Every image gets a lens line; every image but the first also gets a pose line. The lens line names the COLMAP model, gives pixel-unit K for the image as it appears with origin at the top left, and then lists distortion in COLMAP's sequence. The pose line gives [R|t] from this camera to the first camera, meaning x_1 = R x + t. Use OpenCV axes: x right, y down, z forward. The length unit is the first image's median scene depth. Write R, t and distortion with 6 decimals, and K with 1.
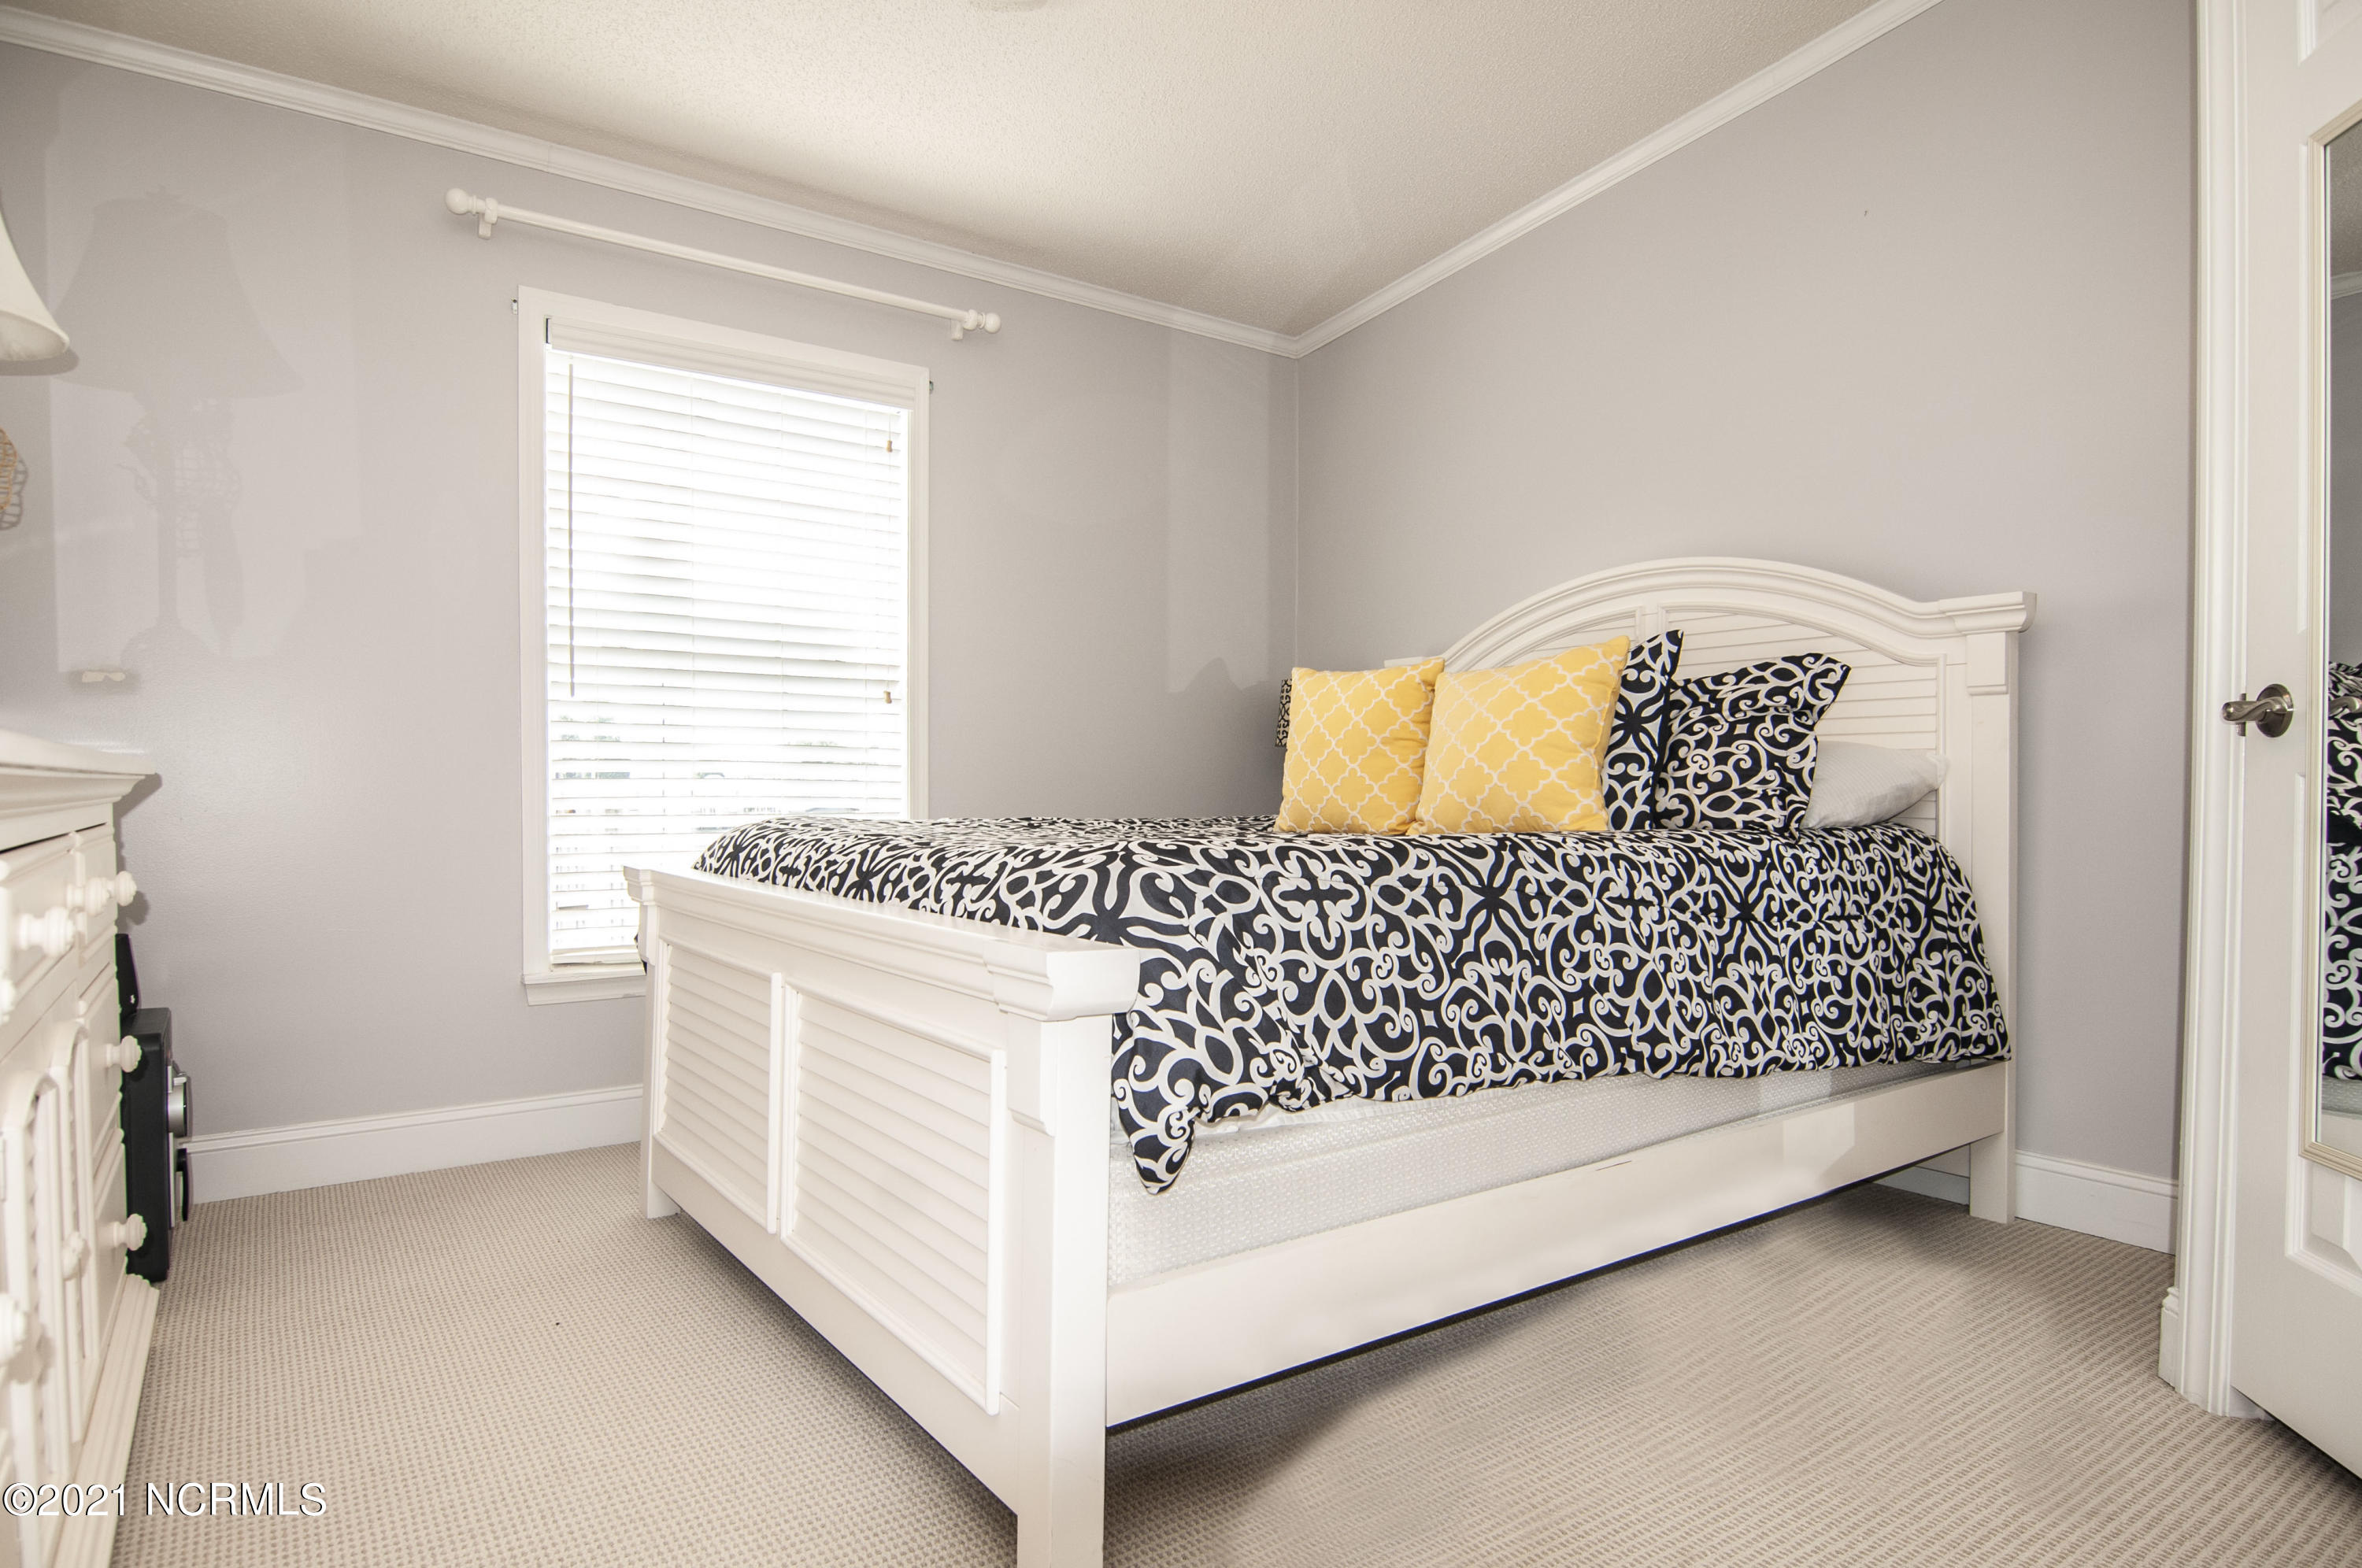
lens RADIAL K [[1320.3, 0, 1173.6], [0, 1320.3, 816.0], [0, 0, 1]] dist [-0.009556, -0.010557]
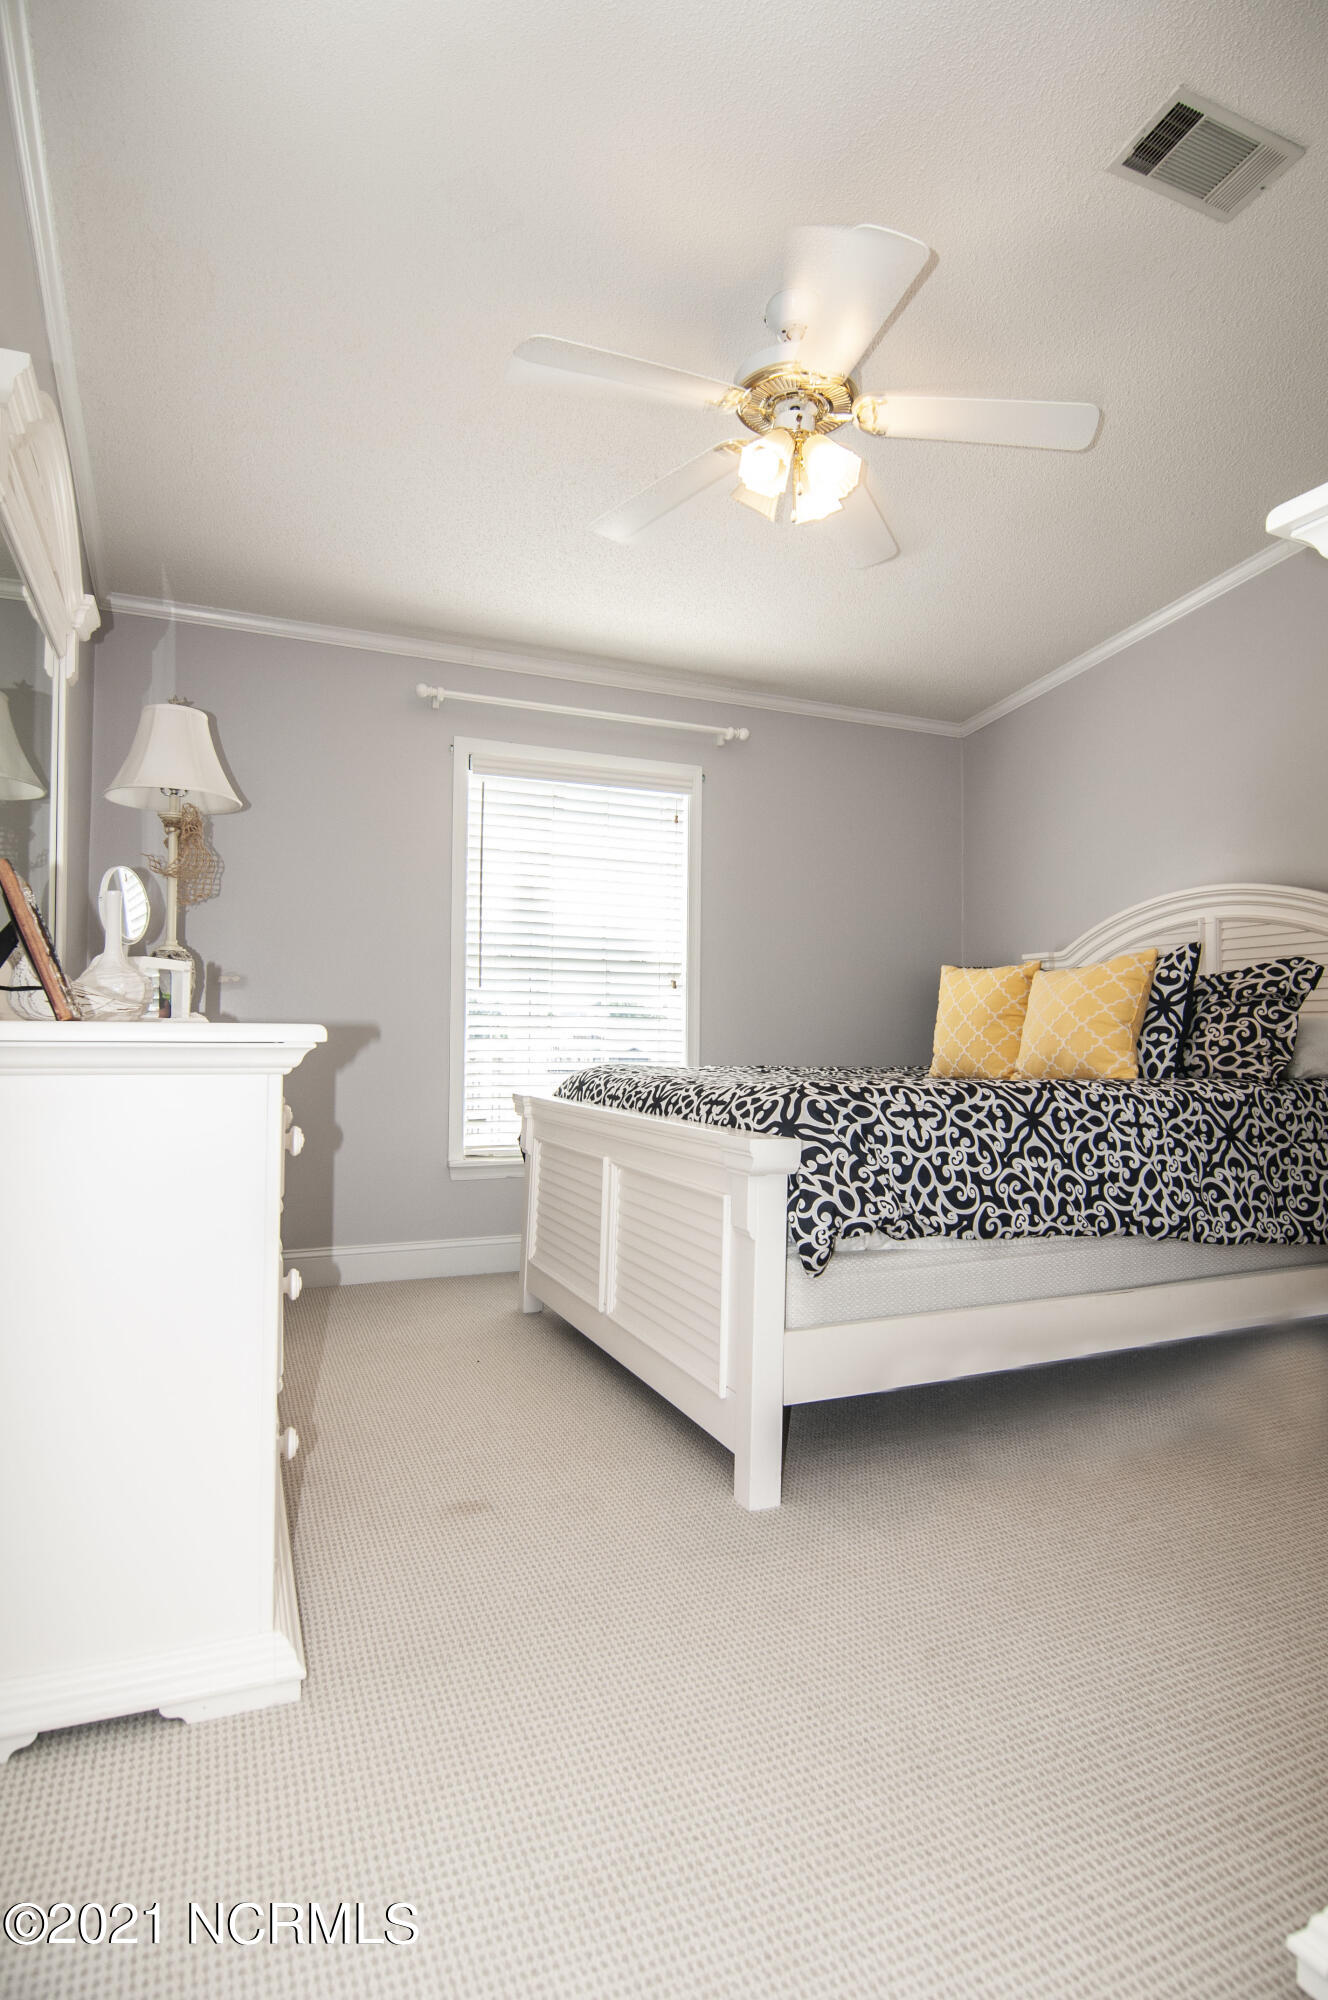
lens RADIAL K [[1118.0, 0, 679.0], [0, 1118.0, 979.1], [0, 0, 1]] dist [-0.009556, -0.010557]
pose [[0.977641, -0.006656, -0.210177, 0.095825], [-0.008848, 0.997312, -0.072739, -0.005750], [0.210096, 0.072972, 0.974954, -0.404335]]
